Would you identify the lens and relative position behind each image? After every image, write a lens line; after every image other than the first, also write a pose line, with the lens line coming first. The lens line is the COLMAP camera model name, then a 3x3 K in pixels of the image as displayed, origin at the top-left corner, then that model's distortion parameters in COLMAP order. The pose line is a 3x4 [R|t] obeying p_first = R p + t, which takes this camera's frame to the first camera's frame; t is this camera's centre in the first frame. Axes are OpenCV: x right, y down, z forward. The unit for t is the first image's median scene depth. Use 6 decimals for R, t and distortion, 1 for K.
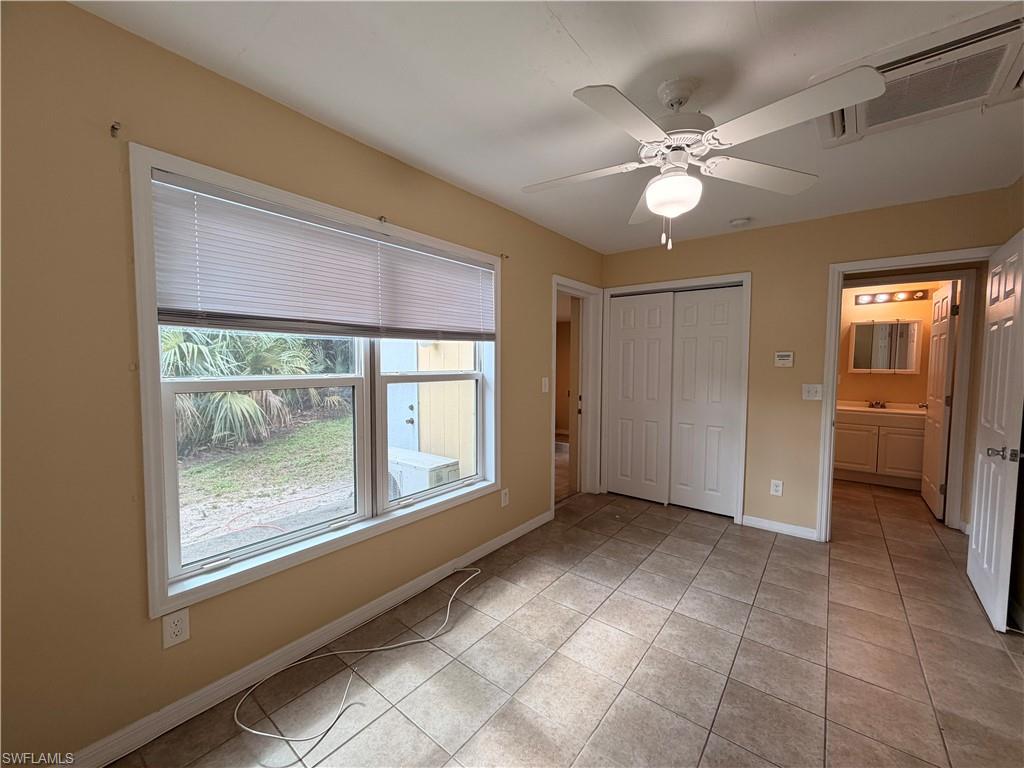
lens RADIAL K [[409.1, 0, 512.0], [0, 409.1, 384.0], [0, 0, 1]] dist [0.000131, 0.000364]
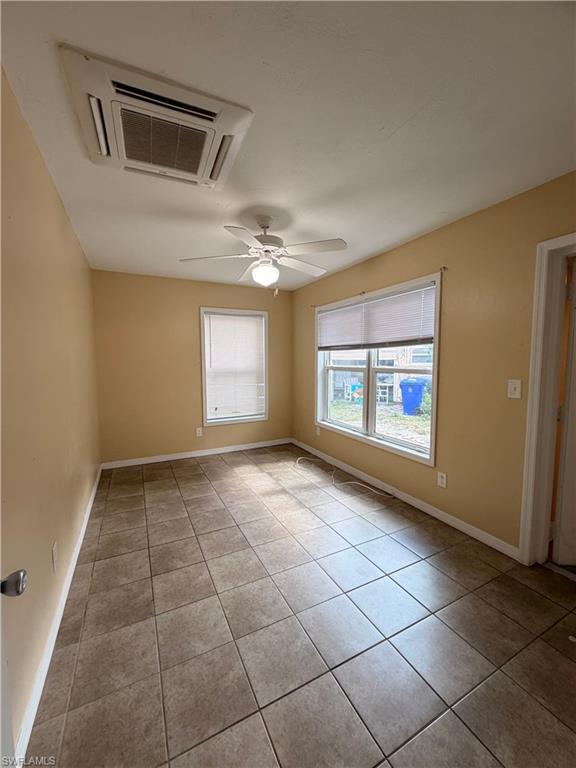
lens RADIAL K [[306.8, 0, 288.0], [0, 306.8, 384.0], [0, 0, 1]] dist [0.000131, 0.000364]
pose [[-0.417285, 0.064755, -0.906466, 1.264083], [-0.052867, 0.994039, 0.095348, -0.063965], [0.907237, 0.087709, -0.411374, 1.288640]]
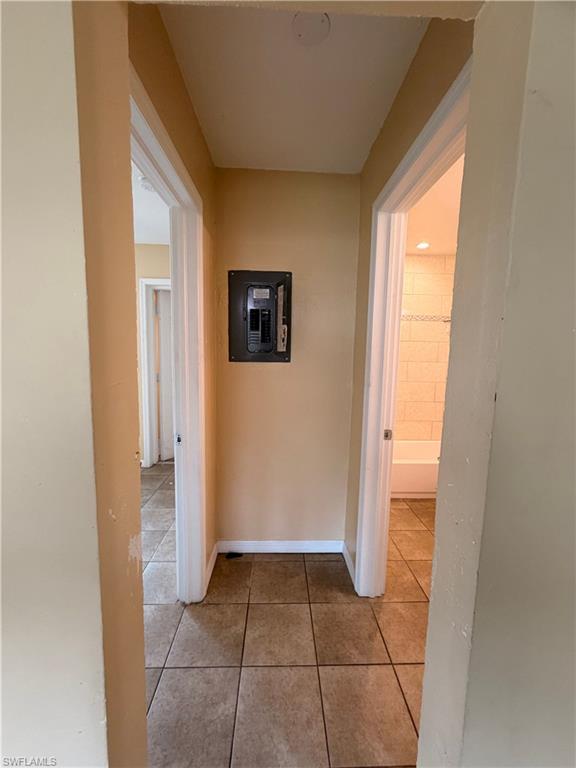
lens RADIAL K [[306.8, 0, 288.0], [0, 306.8, 384.0], [0, 0, 1]] dist [0.000131, 0.000364]
pose [[0.644546, 0.091786, -0.759036, 1.791322], [-0.062490, 0.995771, 0.067349, -0.049521], [0.762007, 0.004023, 0.647556, 1.126258]]
